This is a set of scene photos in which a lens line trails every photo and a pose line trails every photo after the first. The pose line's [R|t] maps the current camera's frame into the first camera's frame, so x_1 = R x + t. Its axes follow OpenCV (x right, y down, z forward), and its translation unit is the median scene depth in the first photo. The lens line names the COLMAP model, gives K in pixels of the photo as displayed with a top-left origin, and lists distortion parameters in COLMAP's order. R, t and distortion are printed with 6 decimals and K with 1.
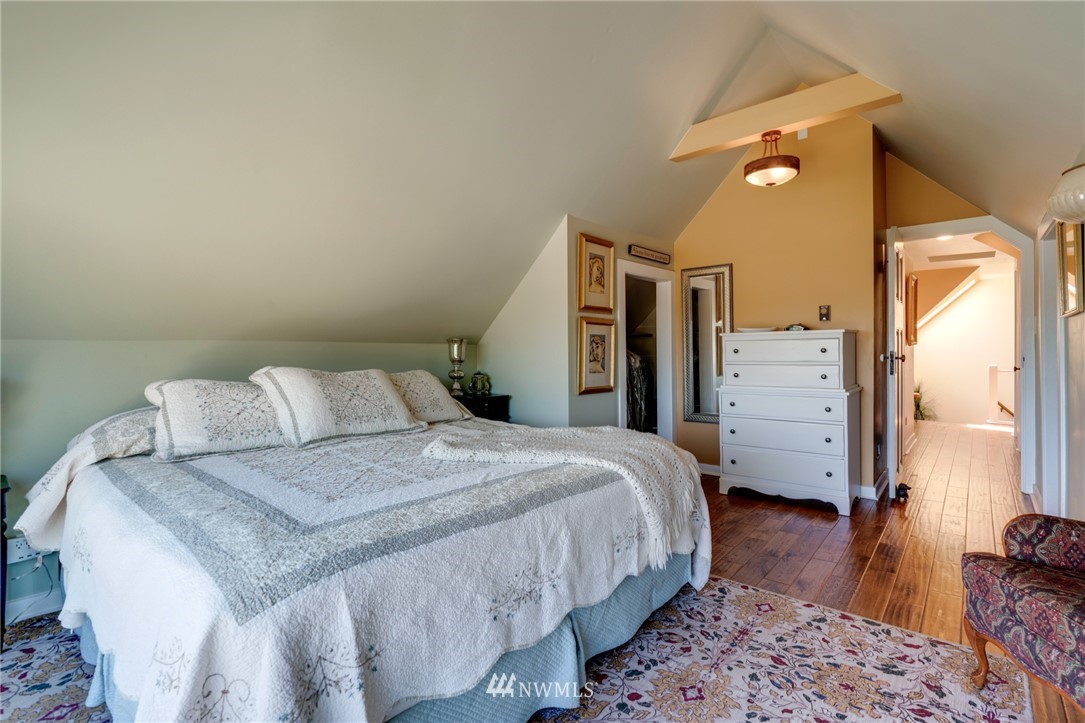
lens RADIAL K [[496.0, 0, 537.7], [0, 496.0, 359.9], [0, 0, 1]] dist [-0.015874, 0.002669]
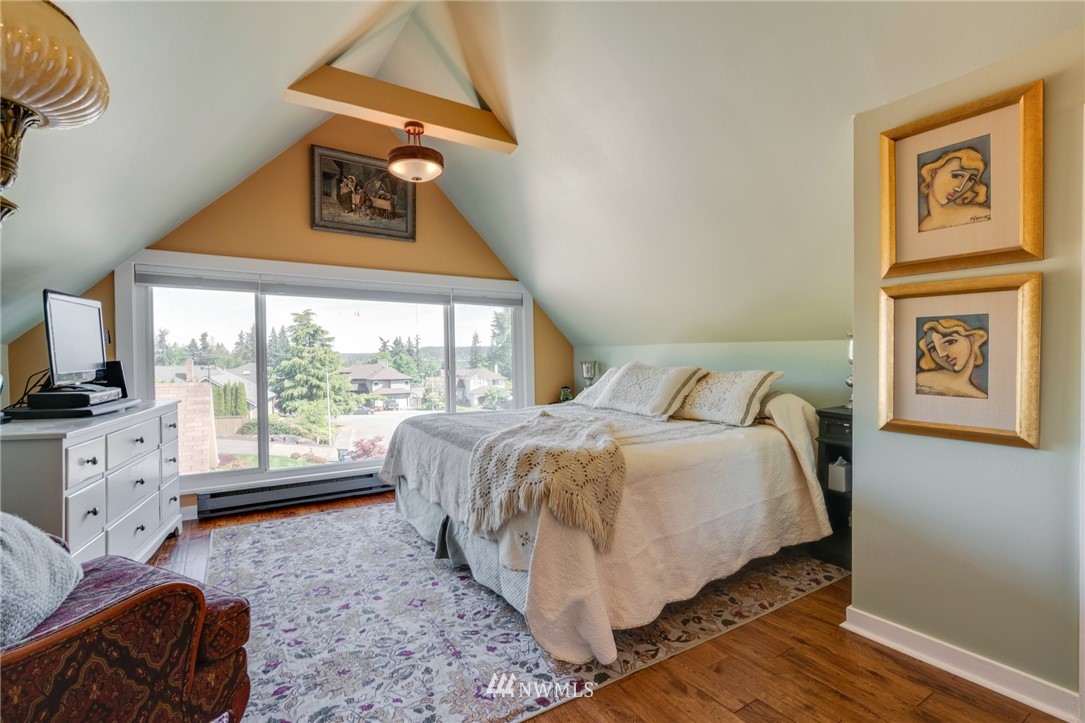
lens RADIAL K [[496.0, 0, 537.4], [0, 496.0, 356.6], [0, 0, 1]] dist [-0.015874, 0.002669]
pose [[-0.273968, 0.011420, -0.961671, 1.384728], [-0.011470, 0.999820, 0.015141, -0.028260], [0.961670, 0.015179, -0.273787, 1.523020]]
